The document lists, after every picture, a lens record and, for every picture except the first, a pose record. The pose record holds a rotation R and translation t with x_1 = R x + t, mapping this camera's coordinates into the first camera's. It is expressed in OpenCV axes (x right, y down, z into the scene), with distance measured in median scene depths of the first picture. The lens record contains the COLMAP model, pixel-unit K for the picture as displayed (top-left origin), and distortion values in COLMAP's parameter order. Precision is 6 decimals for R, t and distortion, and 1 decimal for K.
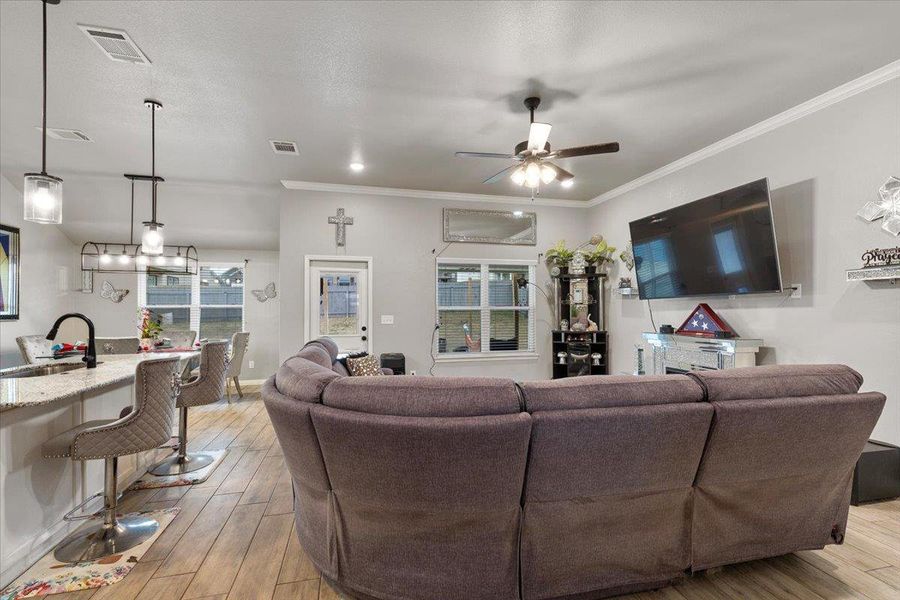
lens RADIAL K [[408.9, 0, 453.3], [0, 408.9, 303.0], [0, 0, 1]] dist [0.008119, -0.000728]
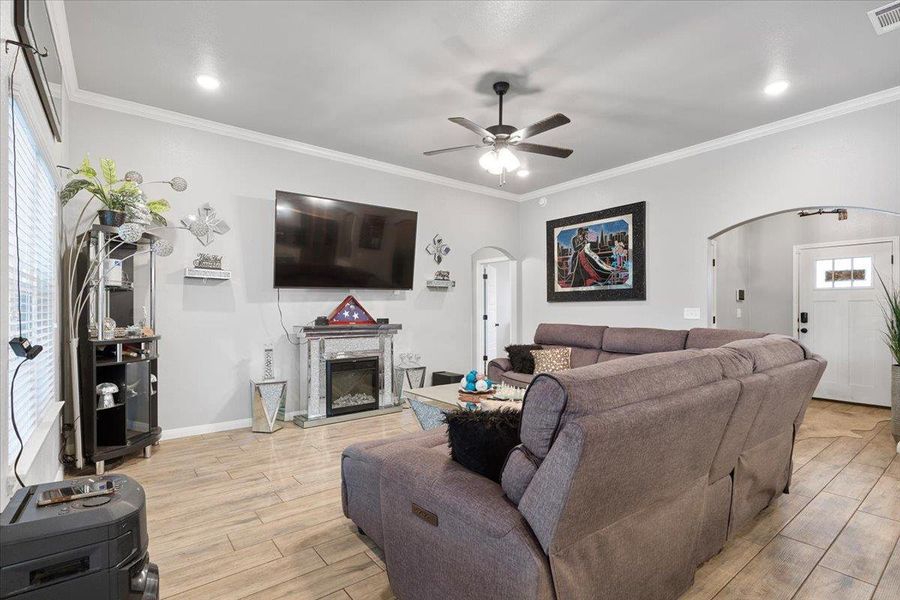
lens RADIAL K [[430.0, 0, 457.1], [0, 430.0, 309.9], [0, 0, 1]] dist [0.003572, 0.000266]
pose [[-0.421318, 0.004425, 0.906902, -0.451102], [-0.008858, 0.999920, -0.008994, 0.037855], [-0.906870, -0.011822, -0.421245, 0.981648]]
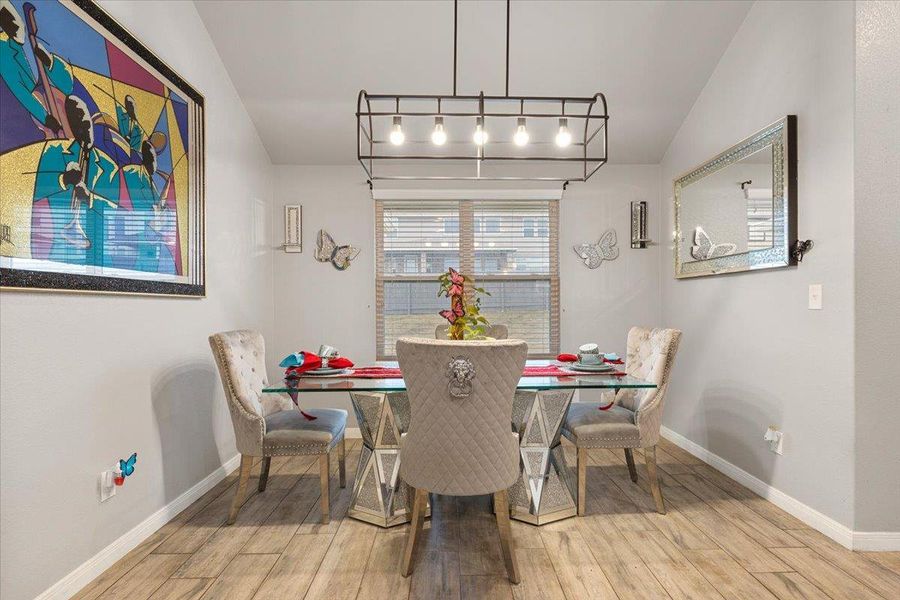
lens RADIAL K [[444.6, 0, 452.3], [0, 444.6, 305.1], [0, 0, 1]] dist [0.001995, 0.000529]
pose [[0.975800, -0.000779, -0.218664, -0.693021], [0.003747, 0.999906, 0.013158, 0.045939], [0.218634, -0.013659, 0.975711, 0.590439]]
